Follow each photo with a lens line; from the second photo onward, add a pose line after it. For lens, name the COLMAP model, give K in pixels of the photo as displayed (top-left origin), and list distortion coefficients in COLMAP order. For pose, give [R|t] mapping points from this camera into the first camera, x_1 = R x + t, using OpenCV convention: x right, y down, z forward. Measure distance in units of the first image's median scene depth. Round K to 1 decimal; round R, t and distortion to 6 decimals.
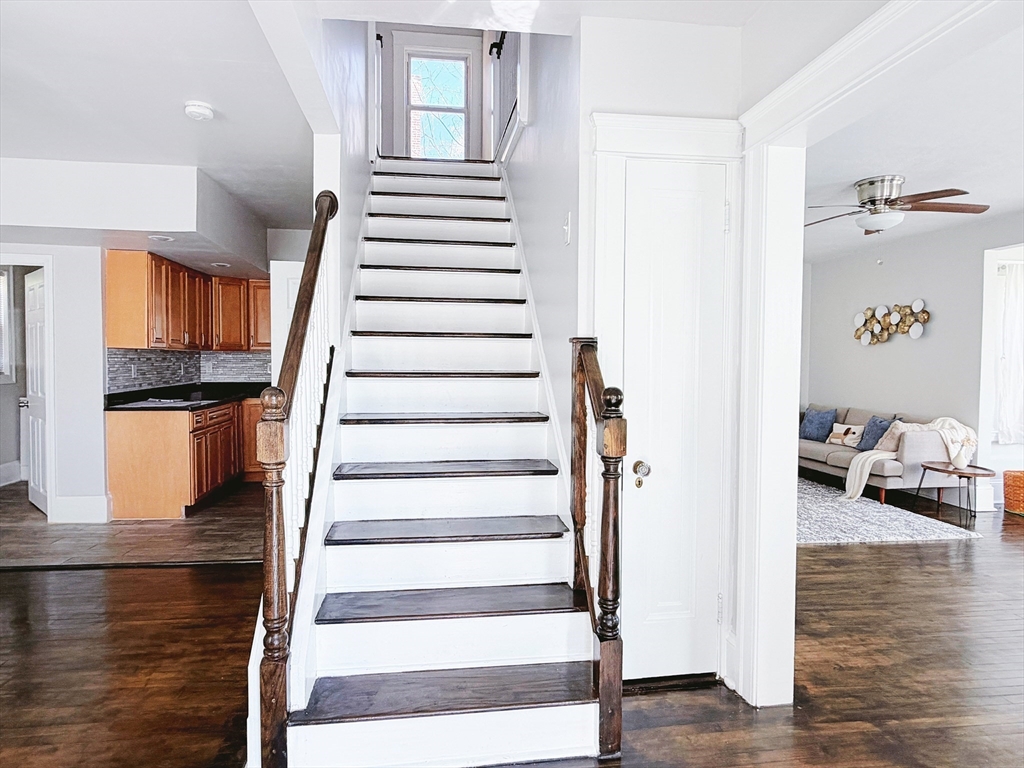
lens RADIAL K [[602.9, 0, 504.0], [0, 602.9, 385.2], [0, 0, 1]] dist [0.001779, 0.002469]
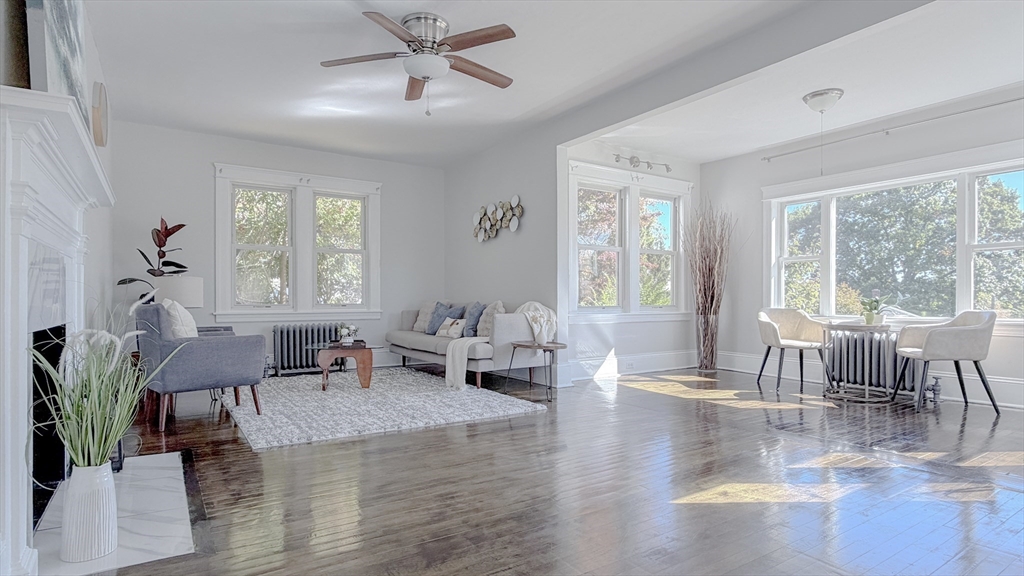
lens RADIAL K [[542.5, 0, 516.3], [0, 542.5, 293.4], [0, 0, 1]] dist [0.001200, -0.000208]
pose [[0.885652, -0.006083, 0.464310, 0.260606], [0.028581, 0.998732, -0.041433, 0.077227], [-0.463470, 0.049966, 0.884703, 0.170614]]
